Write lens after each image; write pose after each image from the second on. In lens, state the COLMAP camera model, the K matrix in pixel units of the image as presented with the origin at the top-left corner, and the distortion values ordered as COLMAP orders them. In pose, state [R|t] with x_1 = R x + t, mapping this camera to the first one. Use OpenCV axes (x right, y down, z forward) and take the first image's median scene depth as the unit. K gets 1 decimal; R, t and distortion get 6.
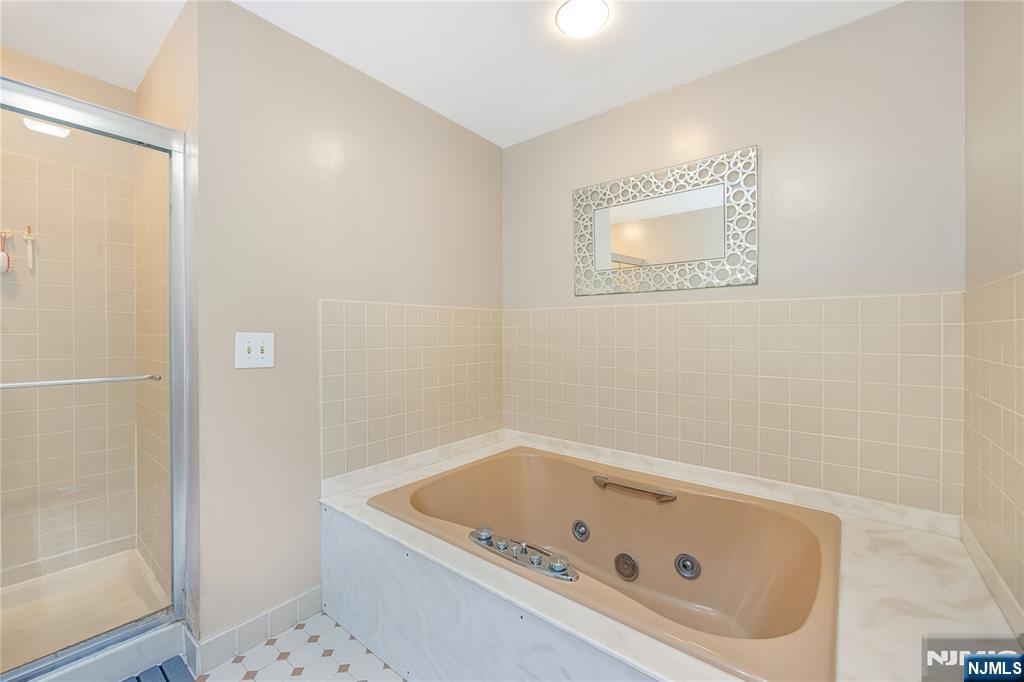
lens RADIAL K [[418.7, 0, 510.9], [0, 418.7, 339.0], [0, 0, 1]] dist [-0.000174, 0.000193]
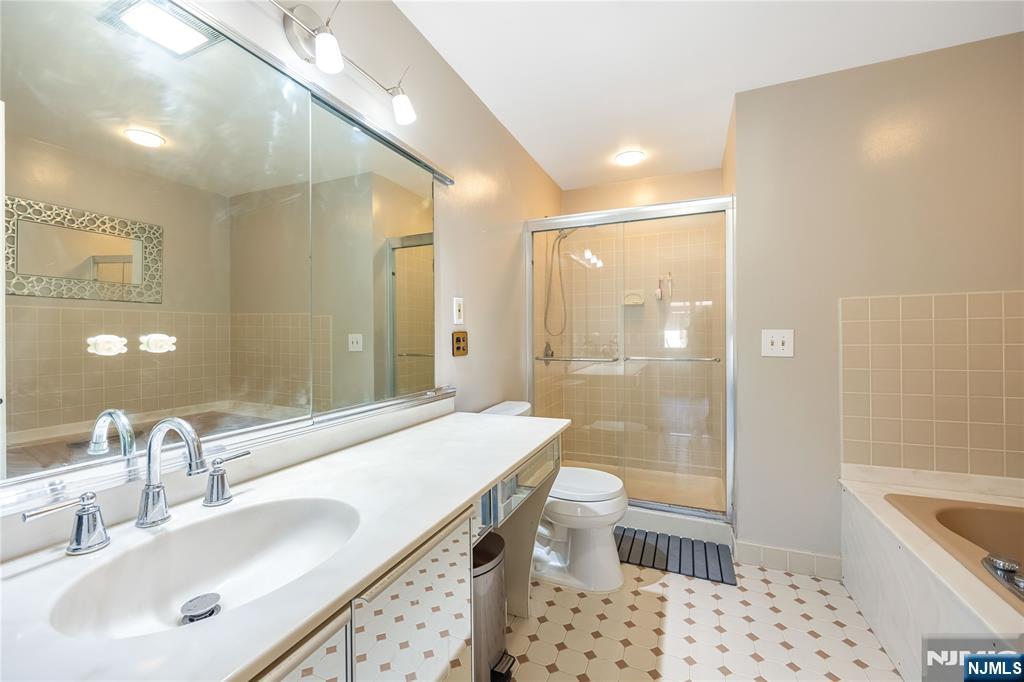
lens RADIAL K [[427.7, 0, 510.5], [0, 427.7, 333.8], [0, 0, 1]] dist [-0.002462, -0.000183]
pose [[0.286855, -0.006291, -0.957953, 0.415802], [-0.000058, 0.999978, -0.006585, 0.006360], [0.957974, 0.001944, 0.286849, -0.171759]]
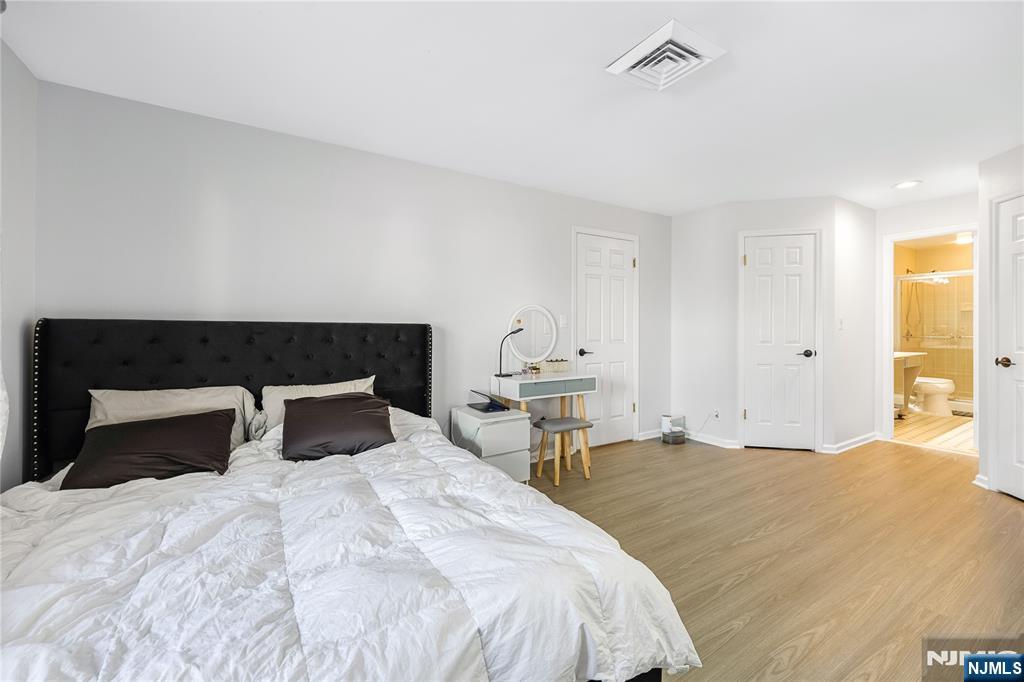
lens RADIAL K [[427.7, 0, 510.5], [0, 427.7, 333.8], [0, 0, 1]] dist [-0.002462, -0.000183]
pose [[-0.309609, 0.006201, -0.950844, 4.065649], [0.003771, 0.999979, 0.005293, 0.040458], [0.950856, -0.001947, -0.309626, -2.012939]]
